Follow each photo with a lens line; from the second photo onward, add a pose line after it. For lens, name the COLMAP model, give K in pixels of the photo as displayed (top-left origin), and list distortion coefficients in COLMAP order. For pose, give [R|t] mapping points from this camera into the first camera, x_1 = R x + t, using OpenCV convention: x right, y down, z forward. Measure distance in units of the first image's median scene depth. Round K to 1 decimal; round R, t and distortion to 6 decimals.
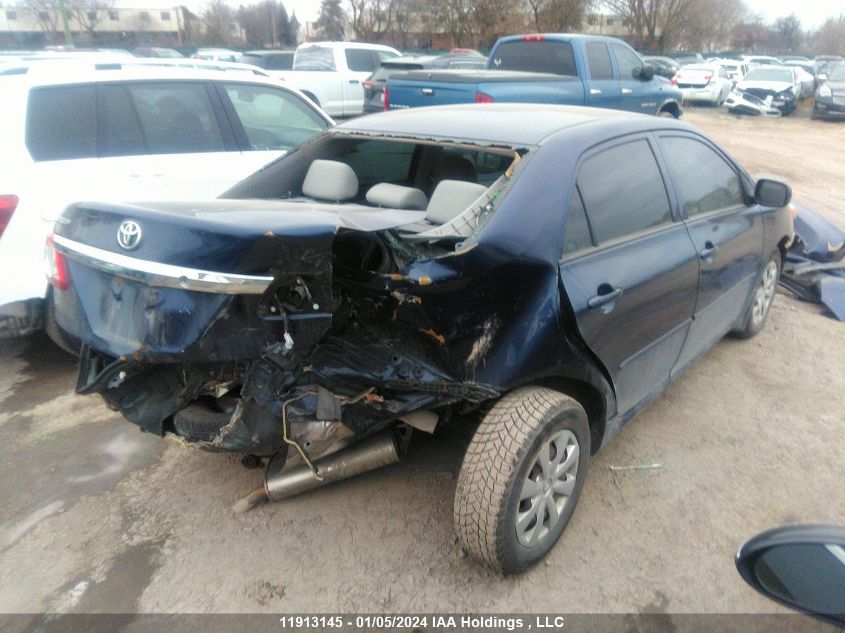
lens RADIAL K [[713.0, 0, 421.3], [0, 713.0, 319.6], [0, 0, 1]] dist [0.017778, -0.063579]
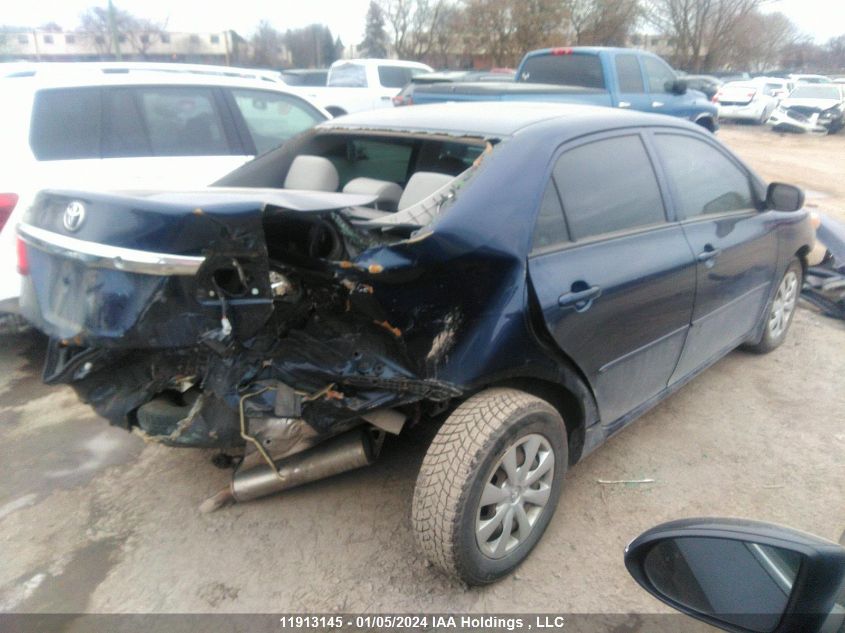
lens RADIAL K [[713.0, 0, 421.3], [0, 713.0, 319.6], [0, 0, 1]] dist [0.017778, -0.063579]
pose [[0.997547, 0.019123, -0.067343, 0.102724], [-0.021321, 0.999258, -0.032076, 0.033366], [0.066680, 0.033433, 0.997214, 0.039915]]
